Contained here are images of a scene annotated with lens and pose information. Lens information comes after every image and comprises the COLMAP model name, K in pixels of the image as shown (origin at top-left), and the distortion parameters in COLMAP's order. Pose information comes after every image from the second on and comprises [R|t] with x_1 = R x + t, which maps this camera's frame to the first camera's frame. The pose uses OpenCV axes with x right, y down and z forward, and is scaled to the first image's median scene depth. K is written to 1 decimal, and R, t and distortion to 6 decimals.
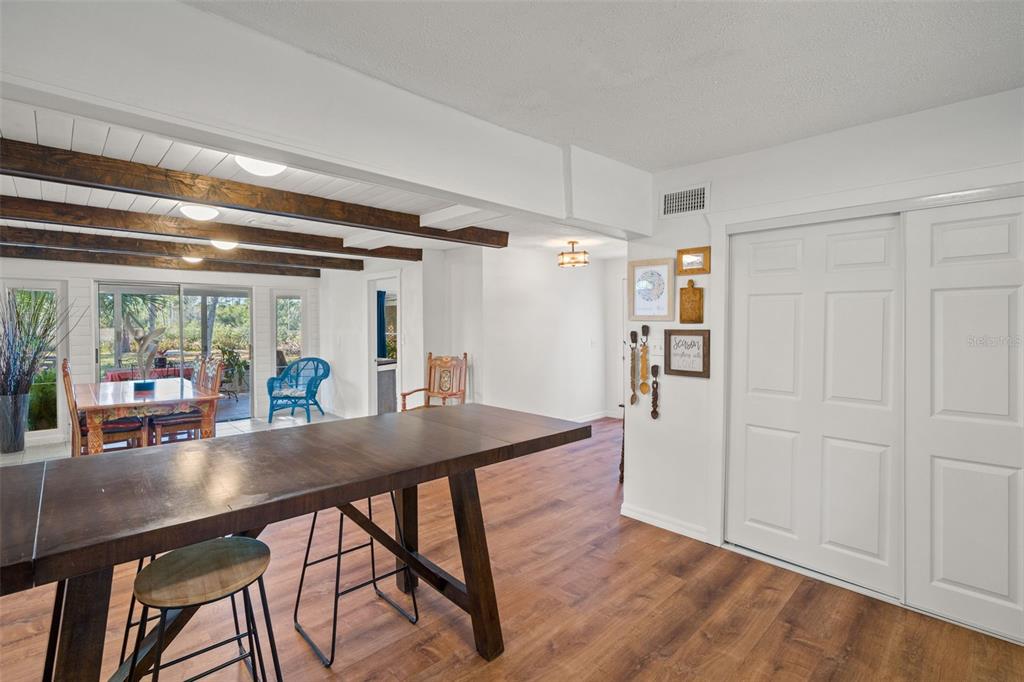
lens RADIAL K [[472.8, 0, 512.2], [0, 472.8, 329.4], [0, 0, 1]] dist [-0.000648, -0.000020]
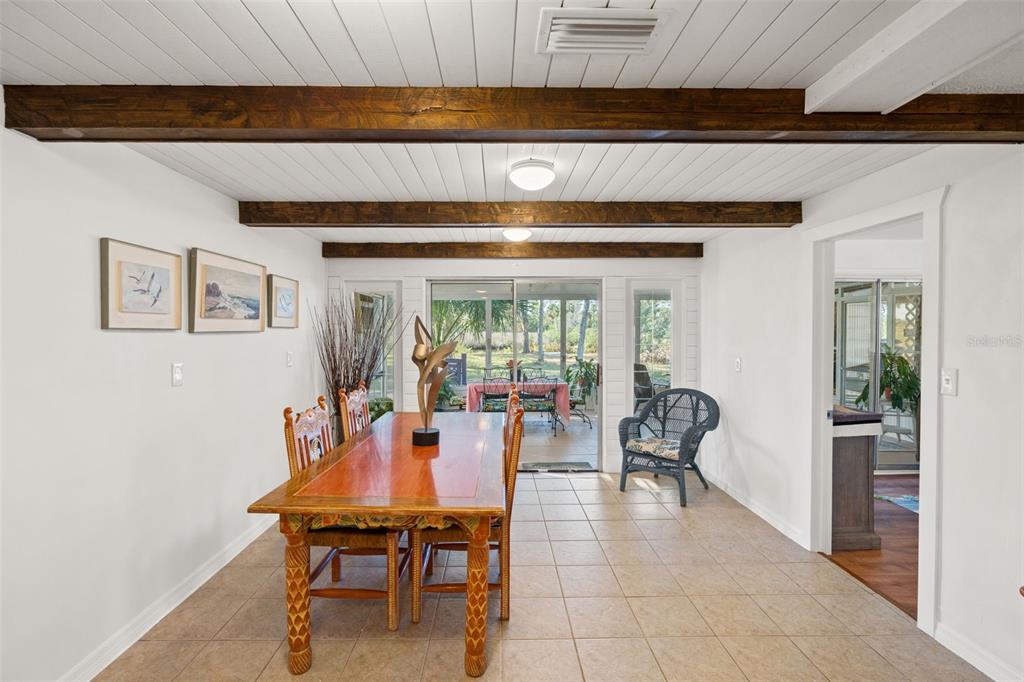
lens RADIAL K [[468.7, 0, 507.5], [0, 468.7, 330.7], [0, 0, 1]] dist [0.001324, 0.000266]
pose [[0.734623, 0.005486, -0.678453, -0.129452], [-0.011118, 0.999930, -0.003953, -0.007303], [0.678384, 0.010447, 0.734633, 0.278356]]
